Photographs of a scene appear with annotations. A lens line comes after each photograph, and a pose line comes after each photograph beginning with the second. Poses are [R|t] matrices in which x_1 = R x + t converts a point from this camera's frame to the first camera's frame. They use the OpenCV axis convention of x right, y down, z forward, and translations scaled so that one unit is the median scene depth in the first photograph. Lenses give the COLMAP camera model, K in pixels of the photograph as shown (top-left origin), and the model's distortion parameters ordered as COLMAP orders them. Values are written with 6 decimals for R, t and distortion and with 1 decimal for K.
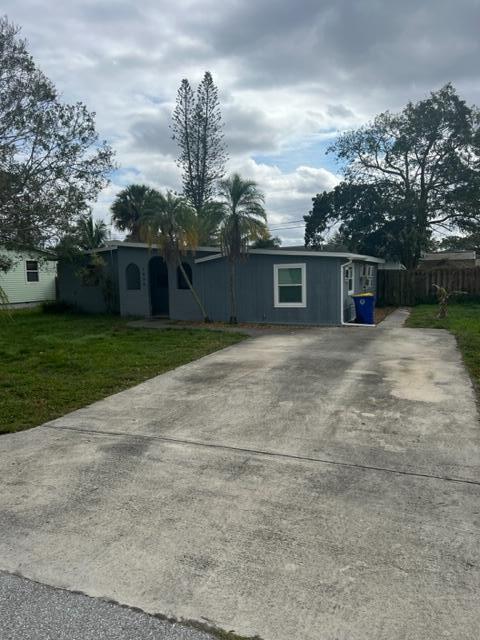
lens RADIAL K [[481.2, 0, 240.0], [0, 481.2, 320.0], [0, 0, 1]] dist [0.092046, -0.138190]
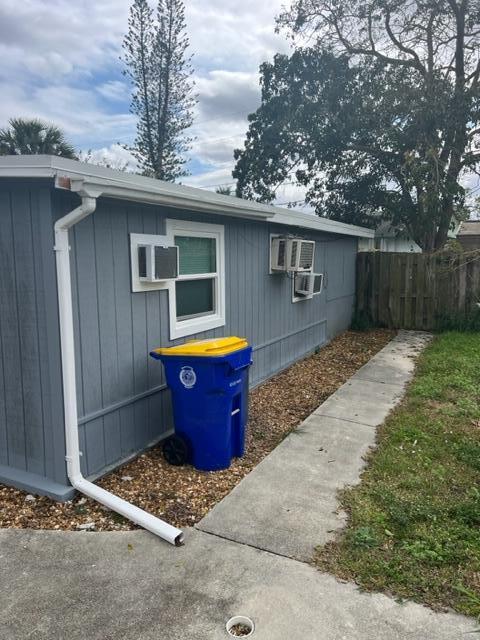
lens RADIAL K [[479.5, 0, 239.0], [0, 479.5, 316.0], [0, 0, 1]] dist [0.073689, -0.104963]
pose [[0.997536, 0.026097, -0.065116, 0.189702], [-0.024172, 0.999252, 0.030184, -0.049100], [0.065855, -0.028536, 0.997421, 0.488685]]
